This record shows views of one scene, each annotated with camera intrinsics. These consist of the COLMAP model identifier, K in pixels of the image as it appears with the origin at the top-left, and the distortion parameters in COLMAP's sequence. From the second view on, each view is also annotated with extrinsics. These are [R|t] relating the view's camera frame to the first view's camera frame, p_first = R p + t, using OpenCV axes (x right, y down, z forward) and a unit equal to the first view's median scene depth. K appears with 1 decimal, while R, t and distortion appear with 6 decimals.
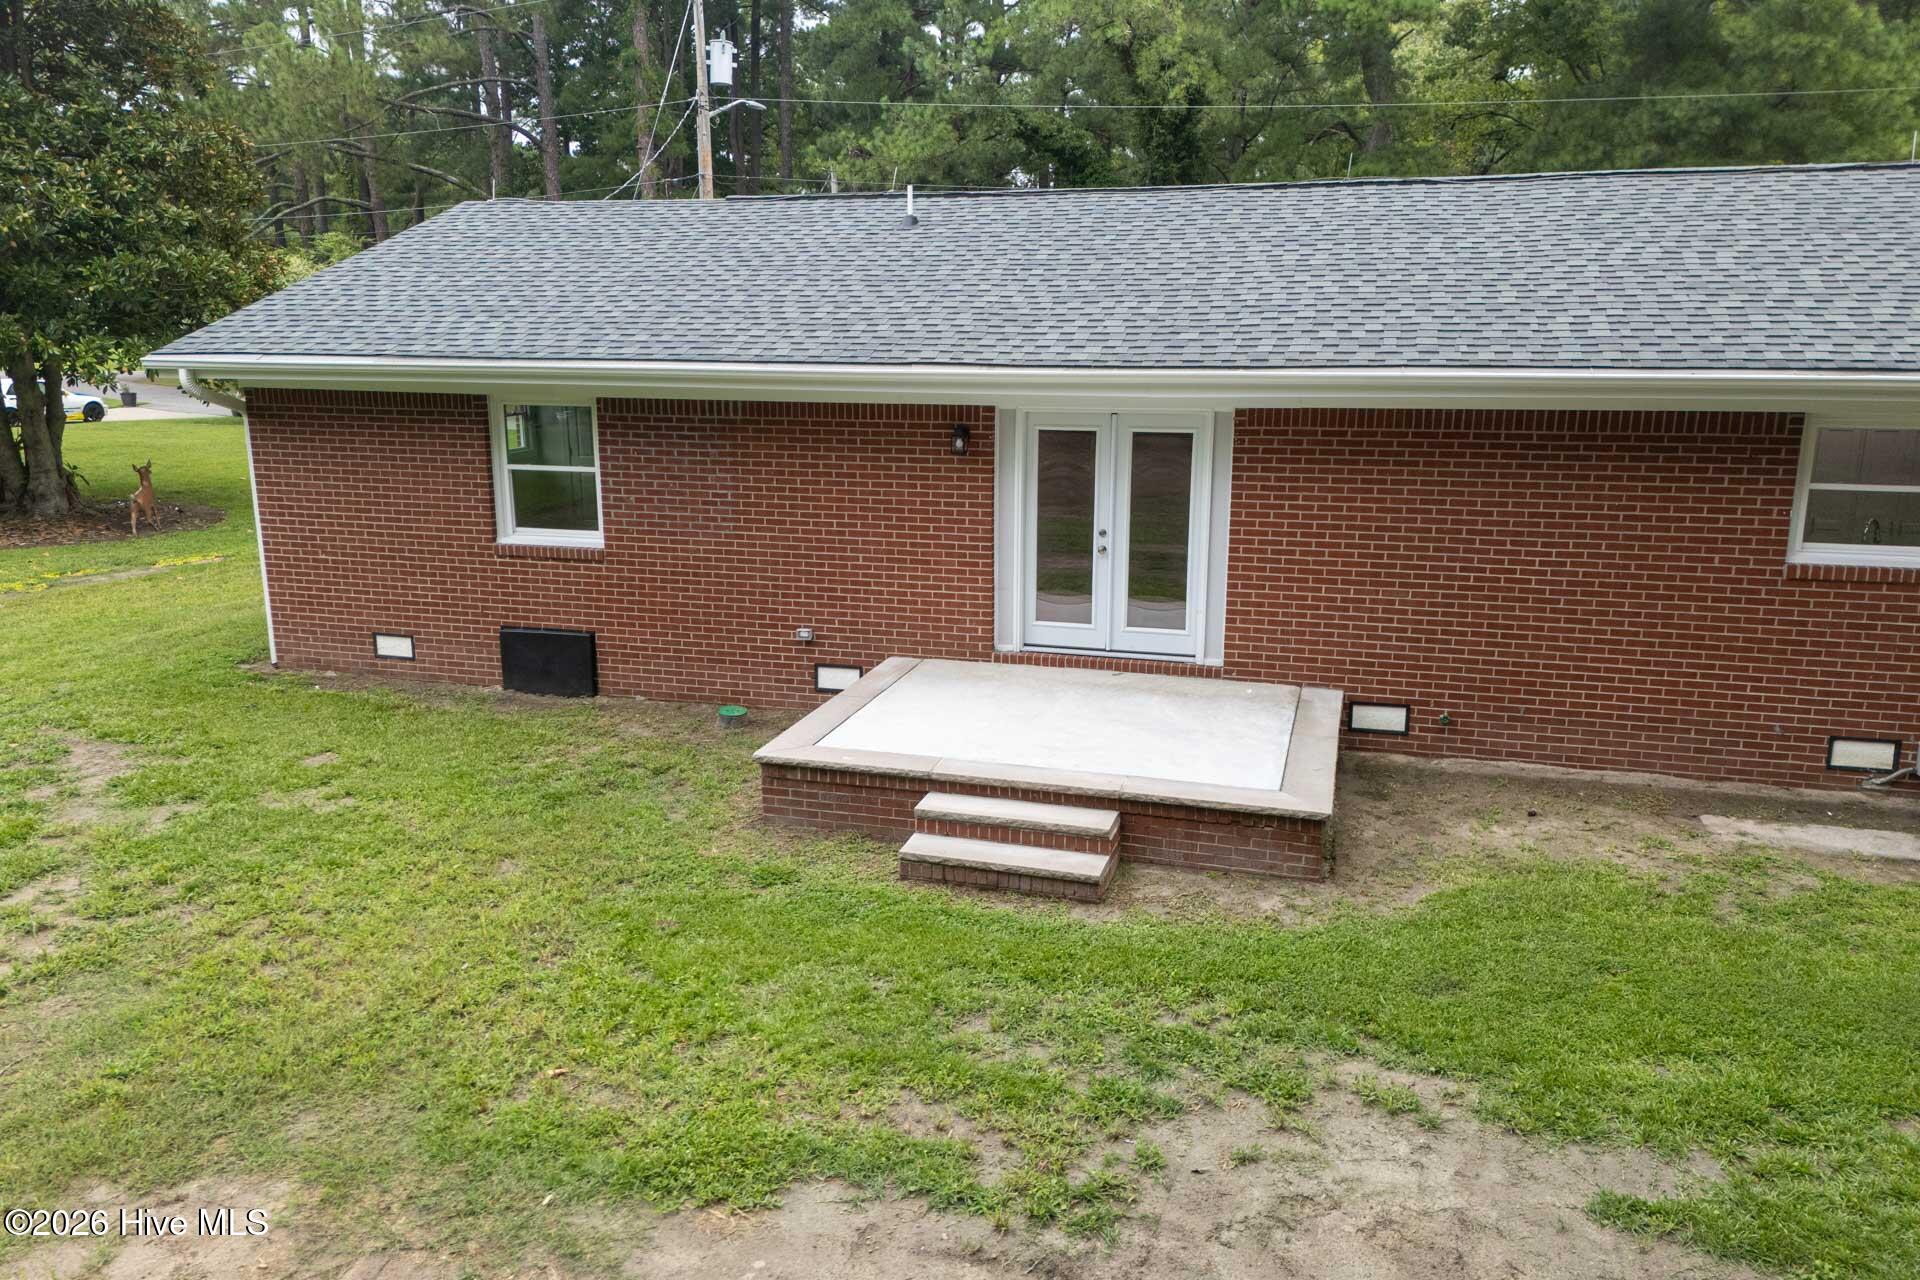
lens RADIAL K [[1404.7, 0, 953.8], [0, 1404.7, 646.5], [0, 0, 1]] dist [0.079852, -0.078901]
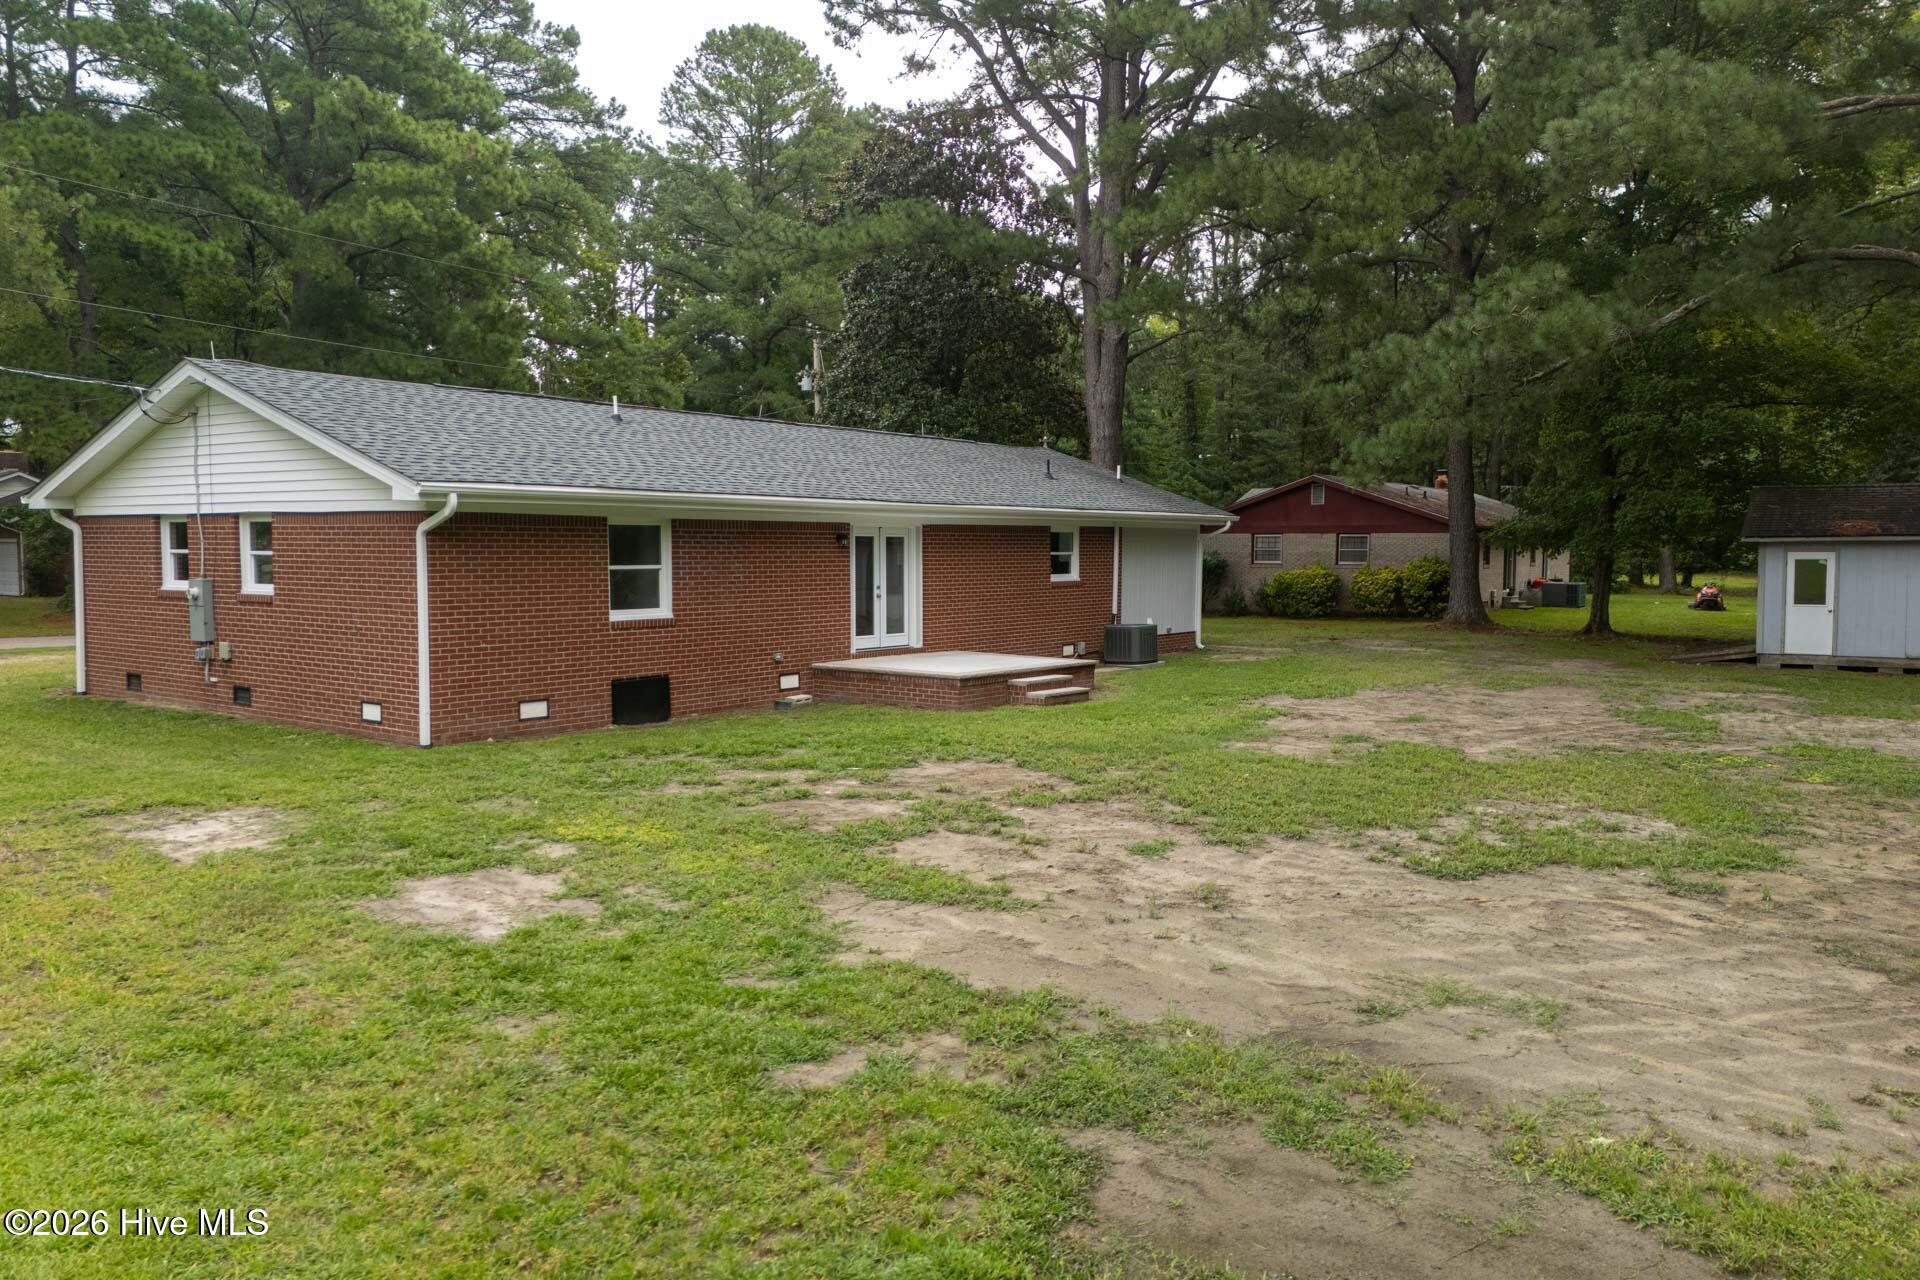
lens RADIAL K [[1413.1, 0, 960.0], [0, 1413.1, 640.0], [0, 0, 1]] dist [0.076107, -0.072065]
pose [[0.348695, -0.061432, 0.935221, -1.549034], [0.212494, 0.977046, -0.015048, 0.042001], [-0.912830, 0.203976, 0.353745, 0.185600]]
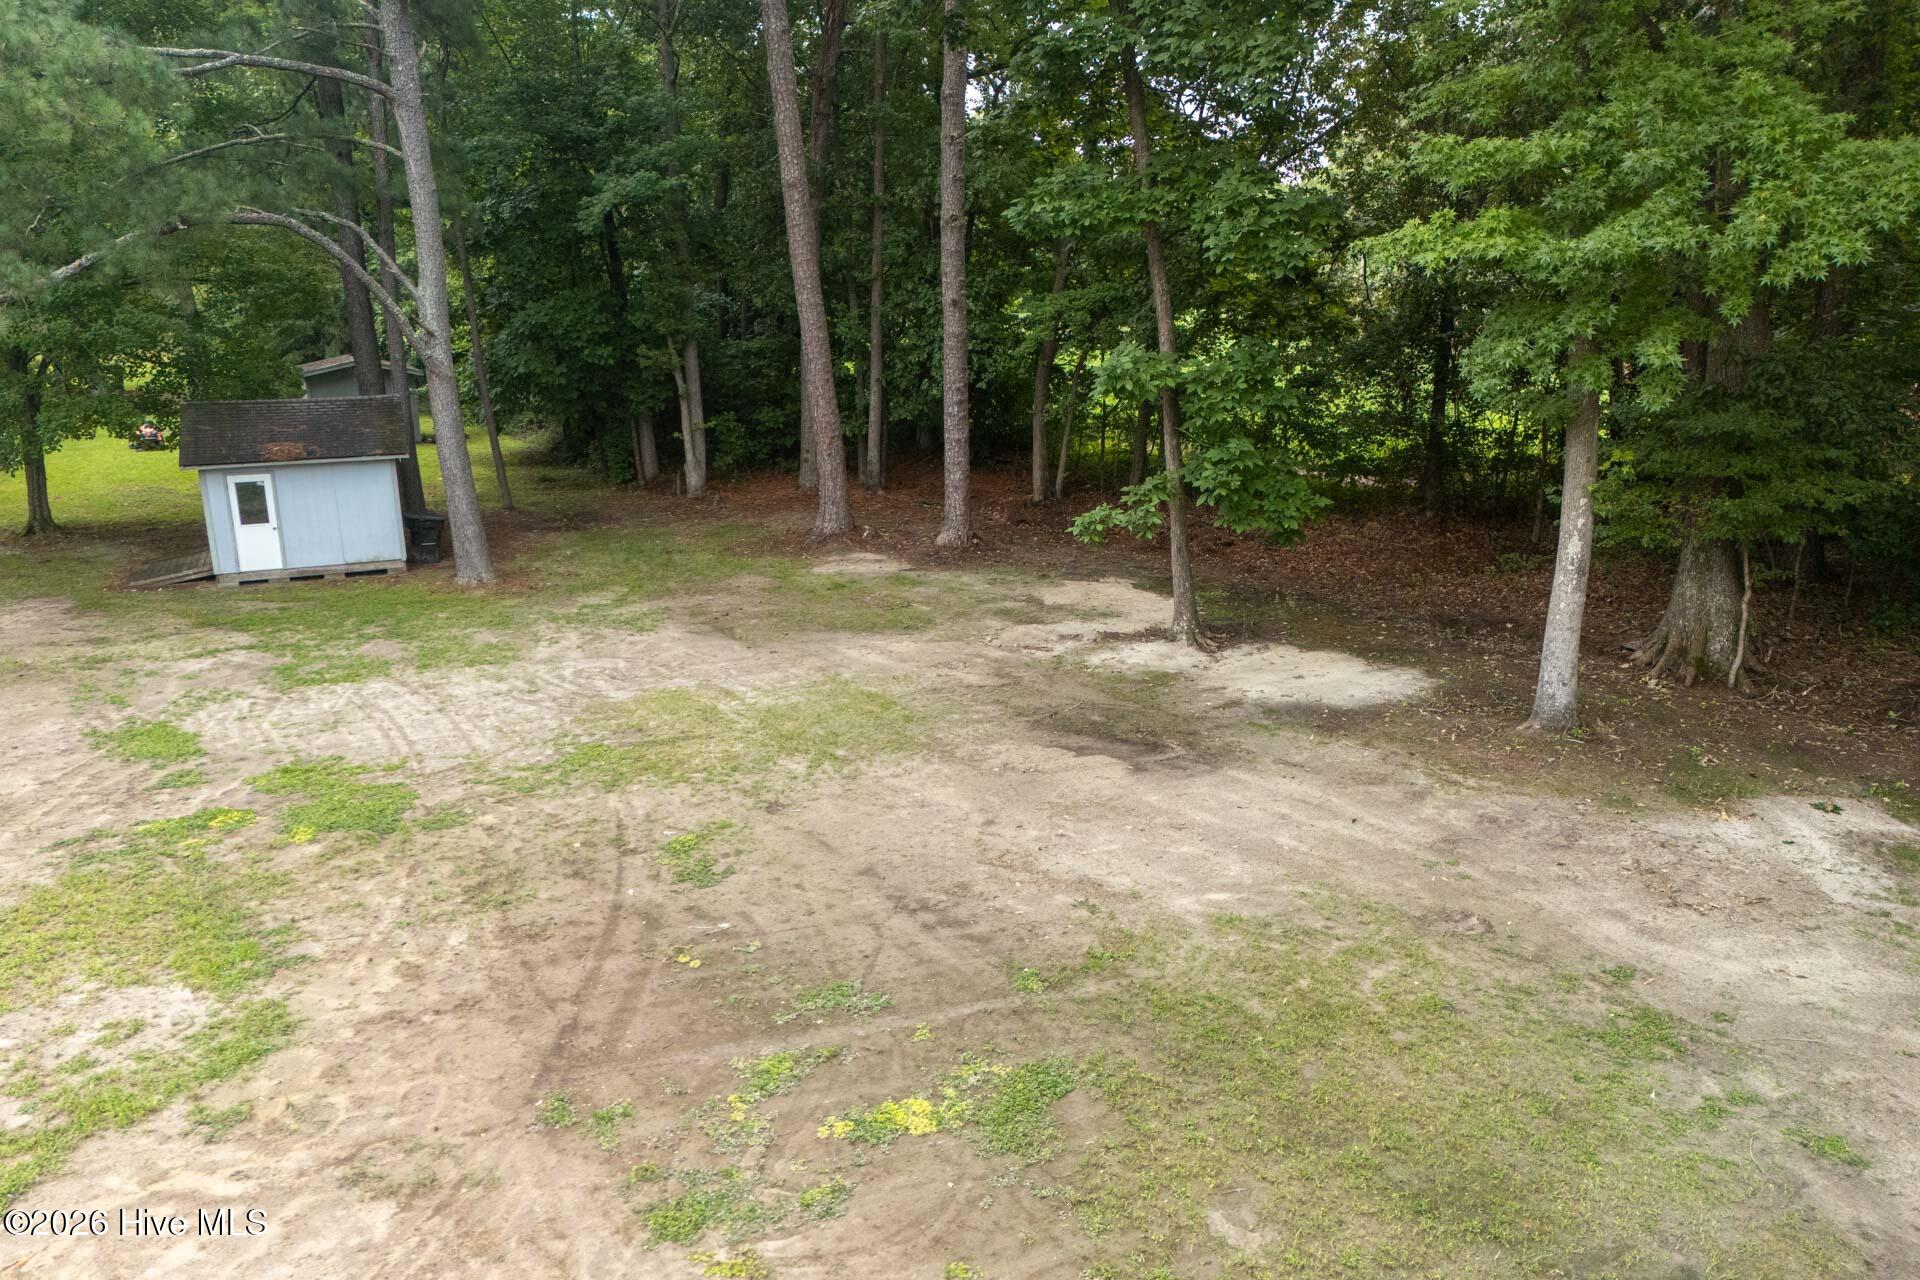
lens RADIAL K [[1413.1, 0, 960.0], [0, 1413.1, 640.0], [0, 0, 1]] dist [0.076107, -0.072065]
pose [[-0.593338, -0.202081, 0.779174, -1.564073], [0.188730, 0.906069, 0.378709, -0.266728], [-0.782516, 0.371756, -0.499467, 0.102257]]
